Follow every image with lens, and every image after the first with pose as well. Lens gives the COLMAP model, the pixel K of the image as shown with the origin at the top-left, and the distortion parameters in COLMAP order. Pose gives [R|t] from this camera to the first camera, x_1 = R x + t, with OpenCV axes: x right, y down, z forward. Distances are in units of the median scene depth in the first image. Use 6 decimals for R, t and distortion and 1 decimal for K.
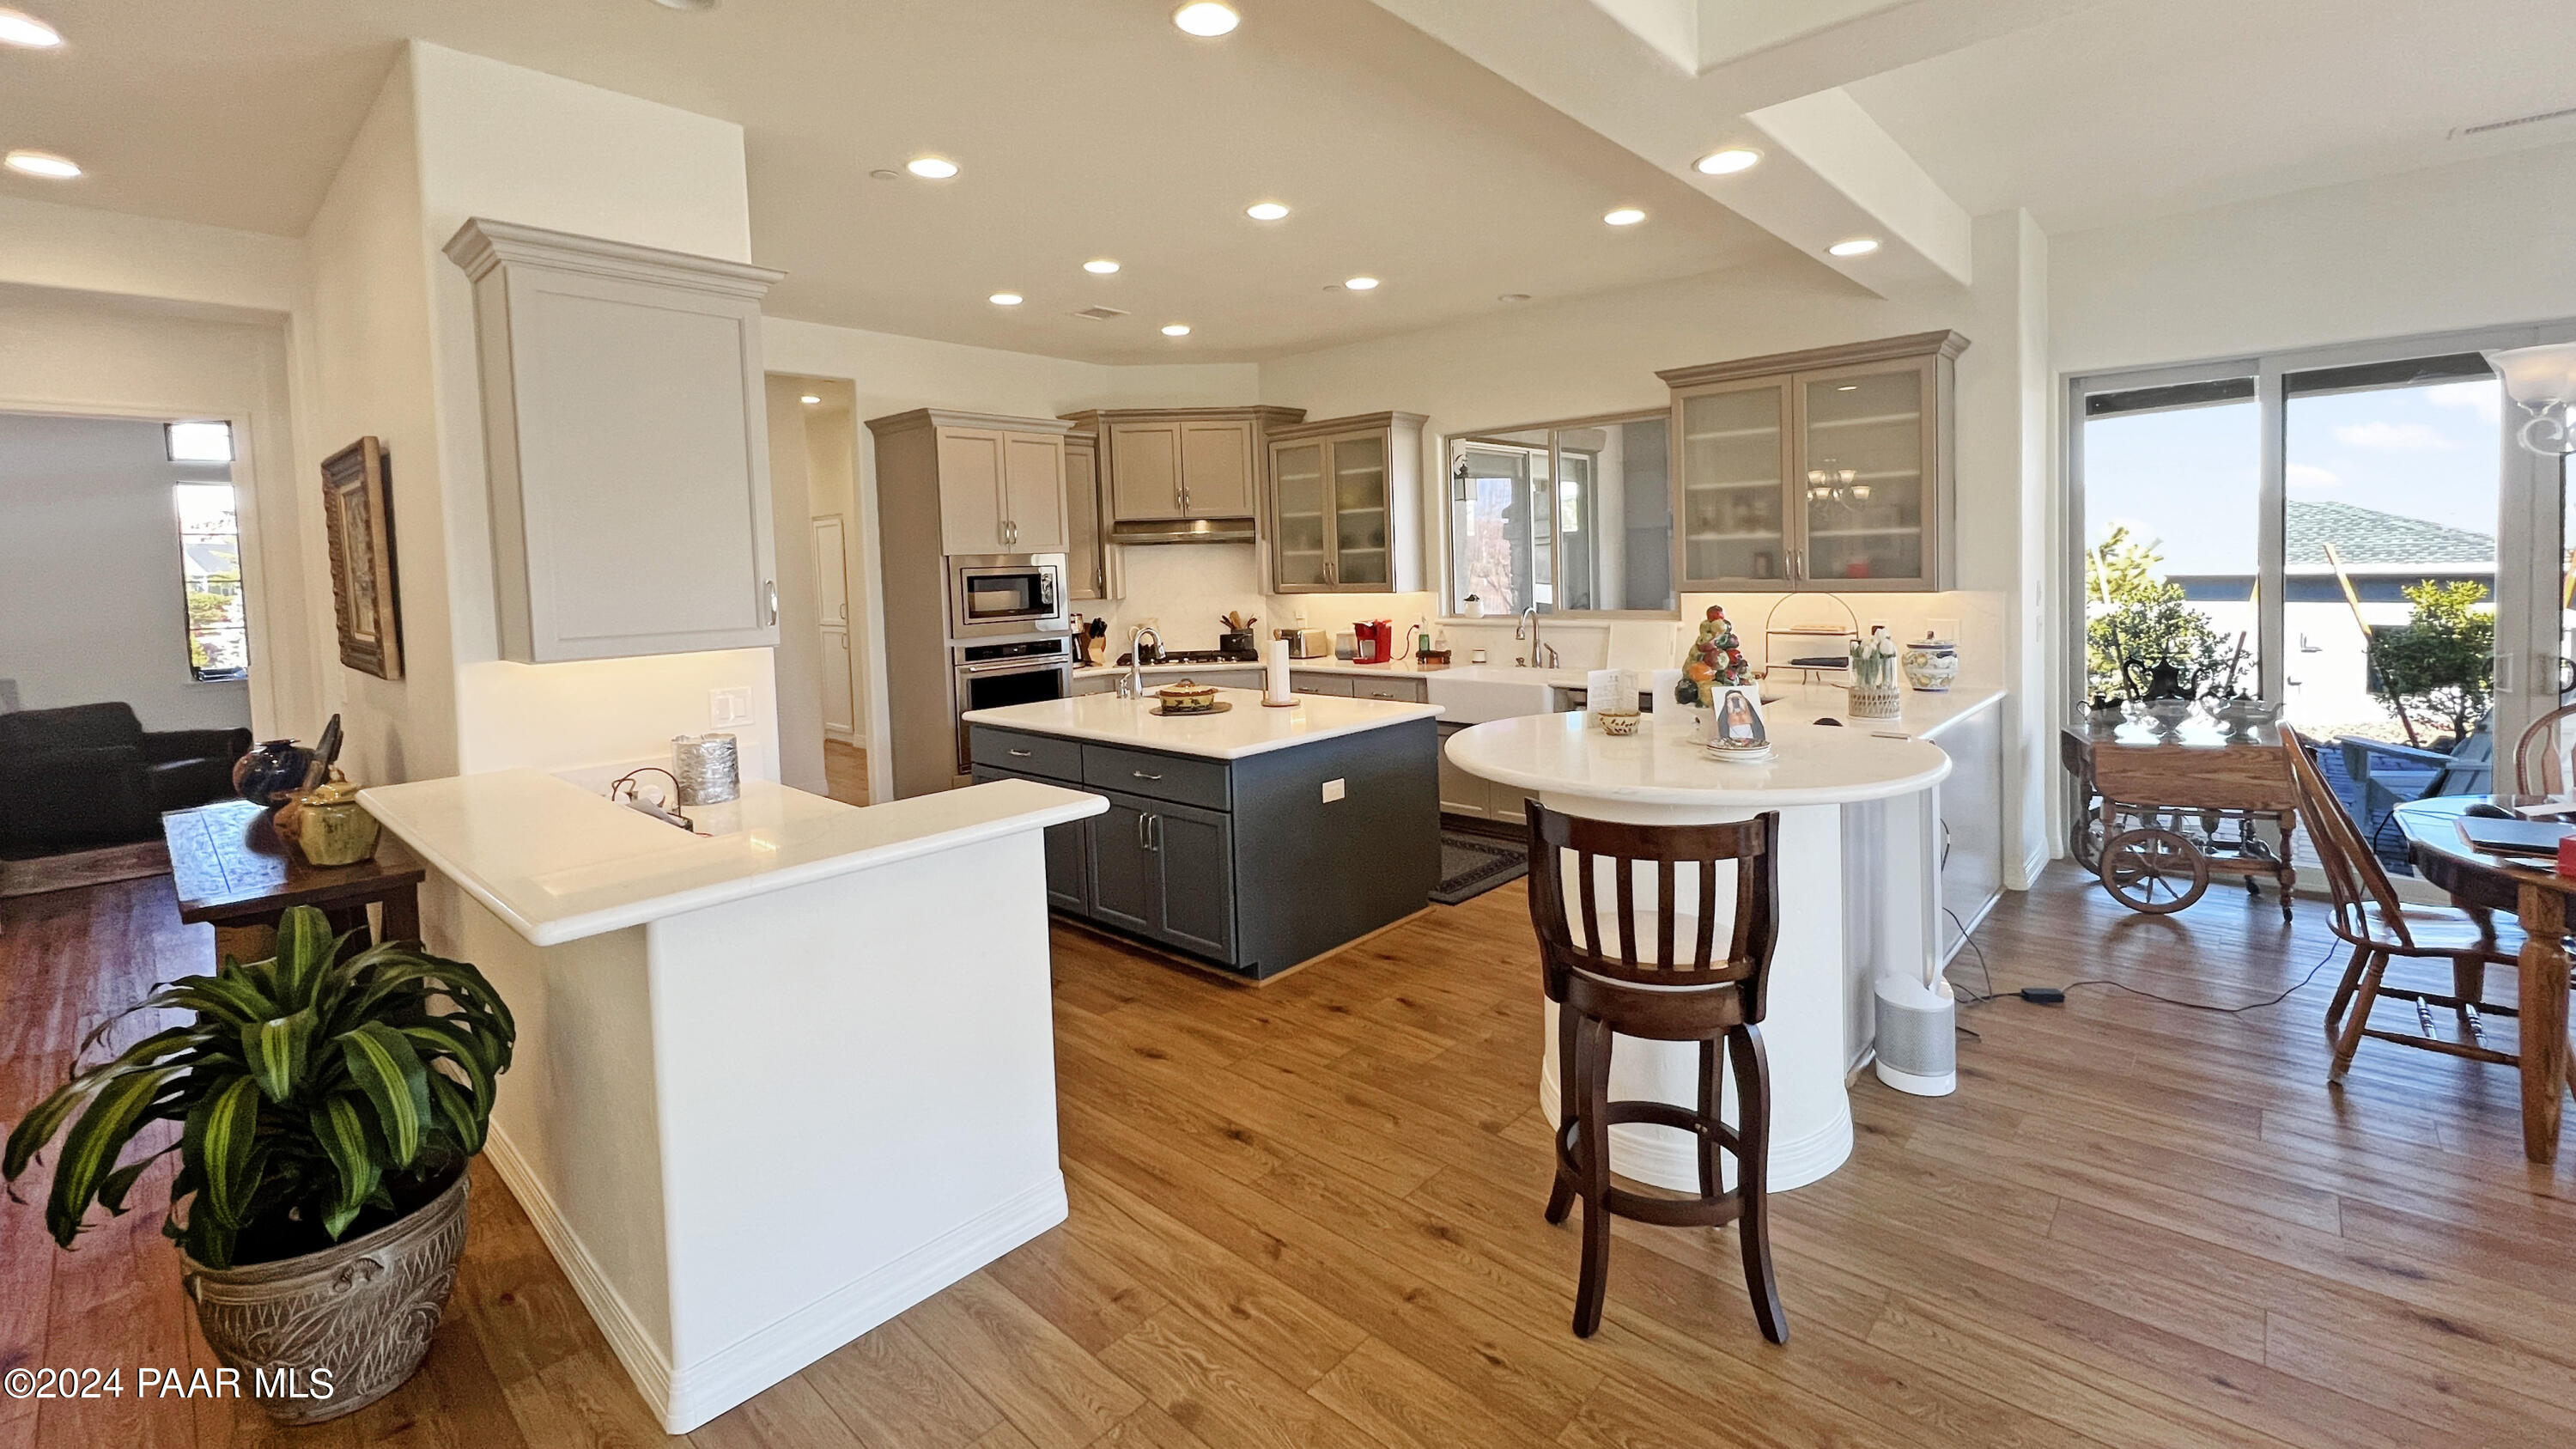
lens RADIAL K [[1056.5, 0, 1290.8], [0, 1056.5, 633.5], [0, 0, 1]] dist [0.000195, 0.000355]
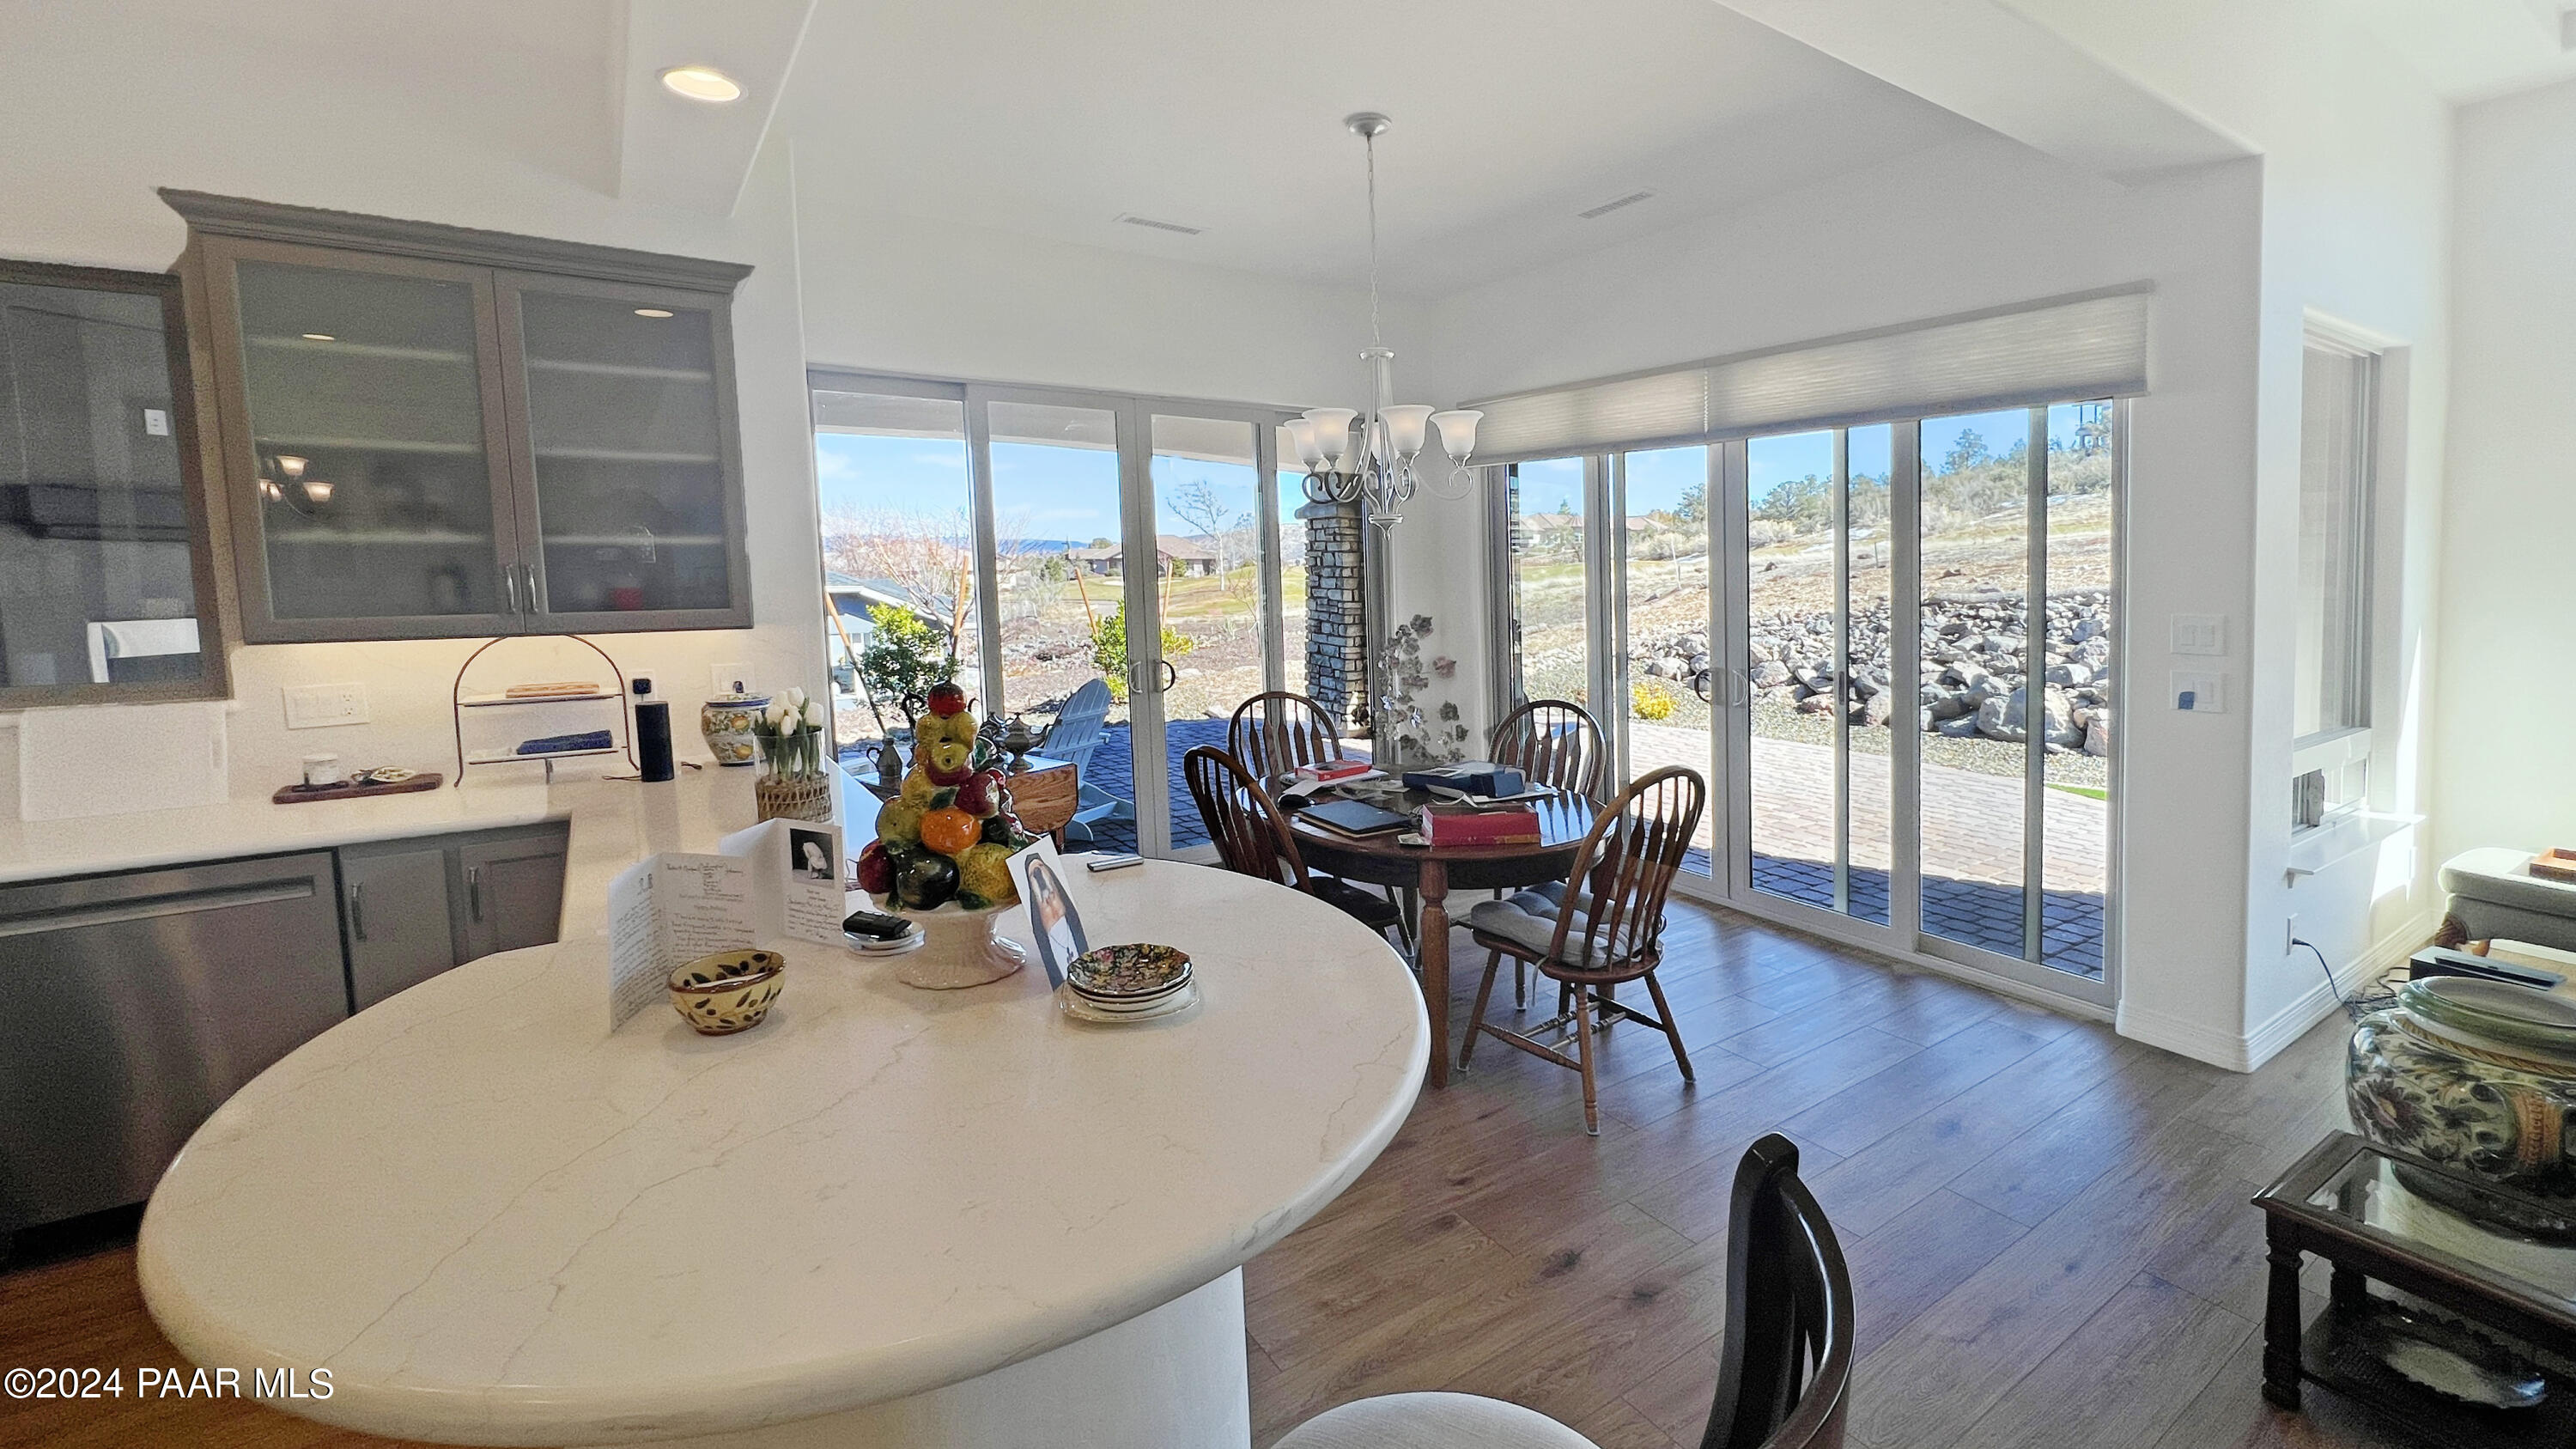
lens RADIAL K [[1056.5, 0, 1290.8], [0, 1056.5, 633.5], [0, 0, 1]] dist [0.000195, 0.000355]
pose [[0.248593, -0.034933, 0.967978, -0.001562], [0.059324, 0.998022, 0.020782, -0.025942], [-0.966790, 0.052258, 0.250174, 0.423033]]
